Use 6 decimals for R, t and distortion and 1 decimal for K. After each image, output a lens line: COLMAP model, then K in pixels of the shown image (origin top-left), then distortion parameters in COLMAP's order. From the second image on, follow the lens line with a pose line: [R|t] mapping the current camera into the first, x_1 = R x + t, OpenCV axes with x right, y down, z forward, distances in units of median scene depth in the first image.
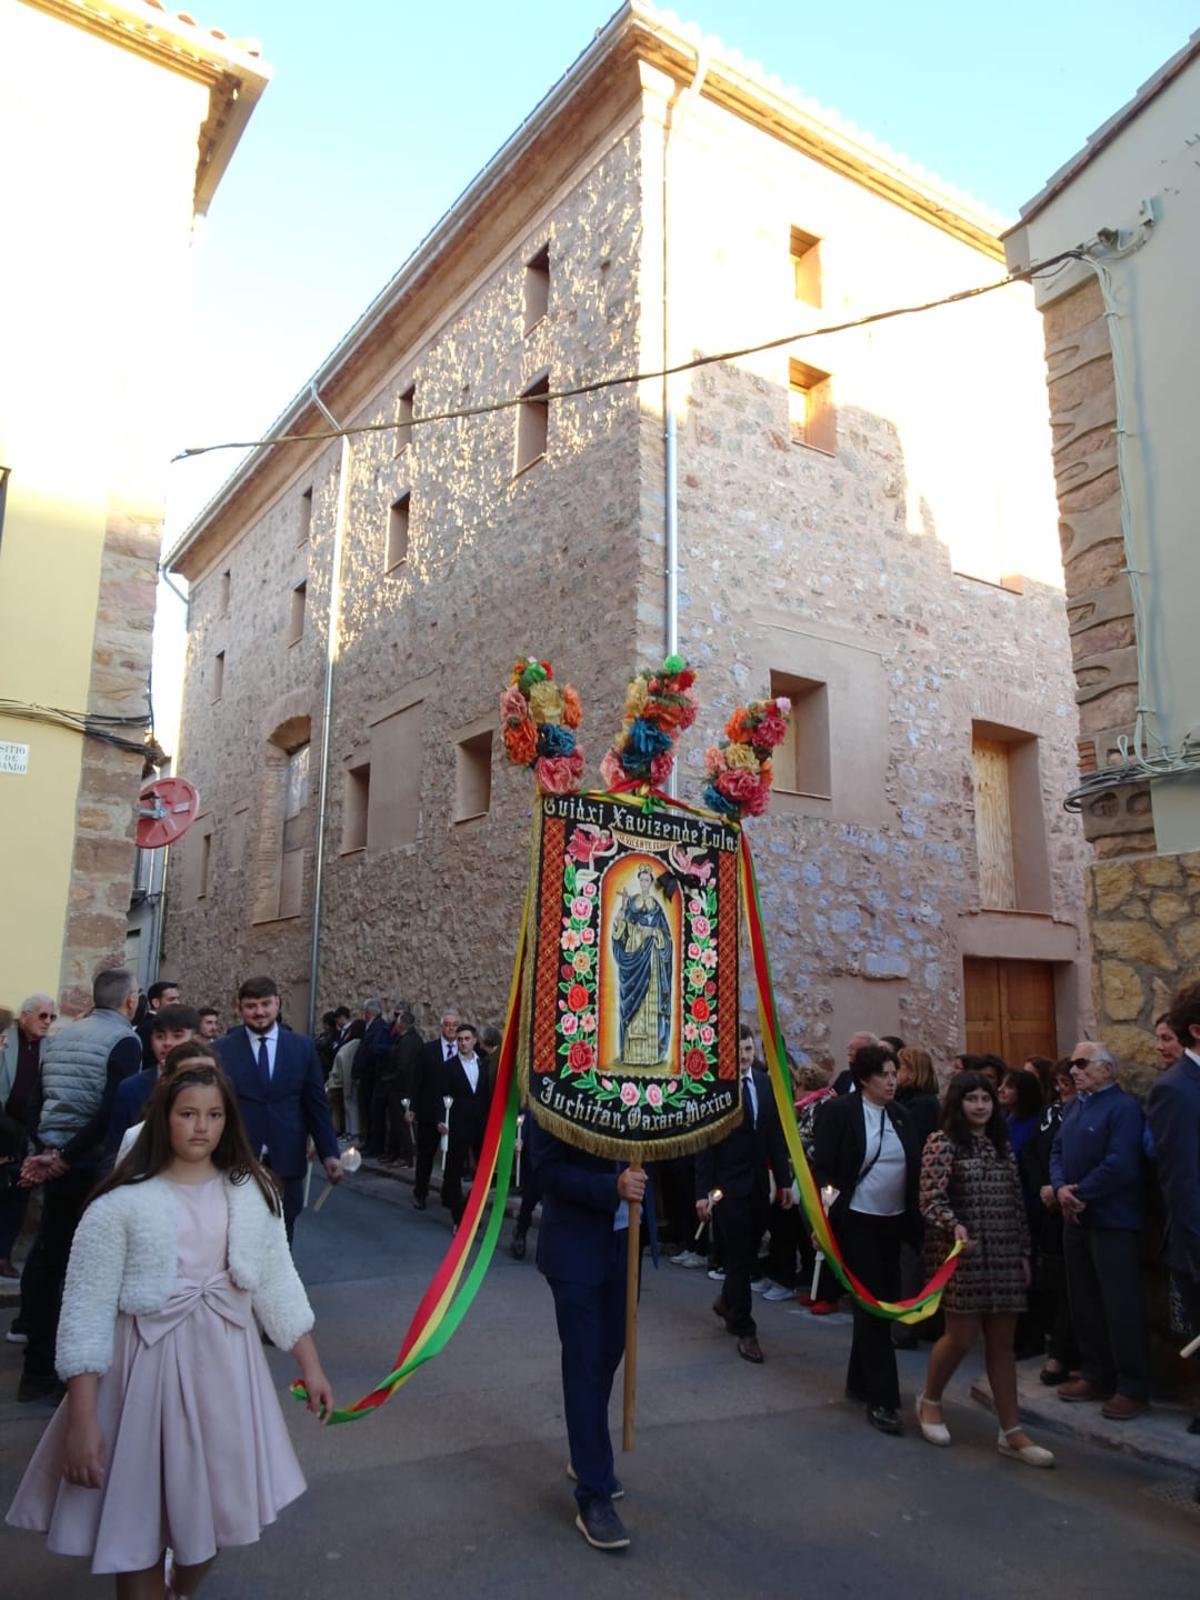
lens RADIAL K [[1134.1, 0, 599.2], [0, 1134.1, 794.1], [0, 0, 1]] dist [0.009242, -0.006102]
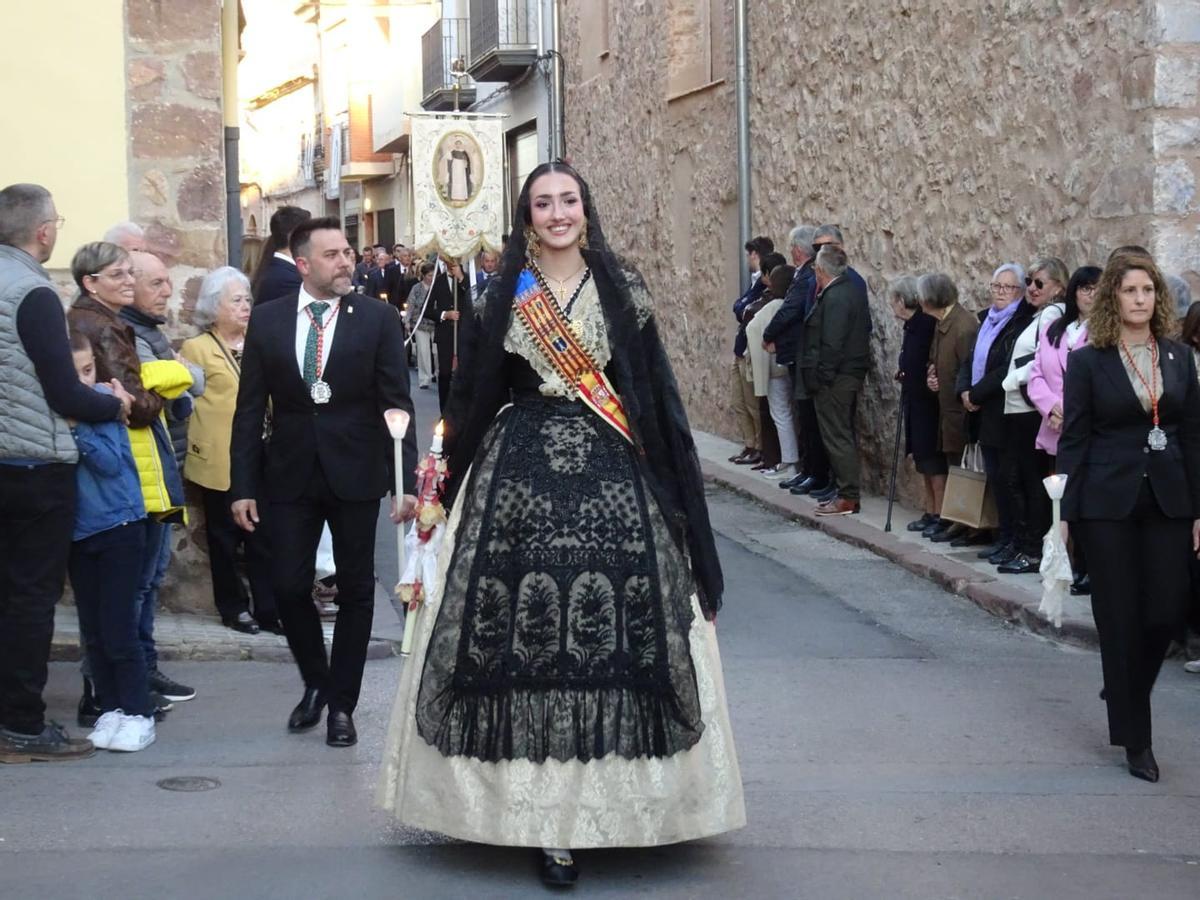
lens RADIAL K [[2288.2, 0, 632.9], [0, 2288.2, 437.2], [0, 0, 1]] dist [0.029332, 0.000000]
pose [[0.917116, 0.004618, -0.398594, 0.193351], [0.101022, 0.964597, 0.243614, -0.001280], [0.385607, -0.263689, 0.884180, -0.055145]]
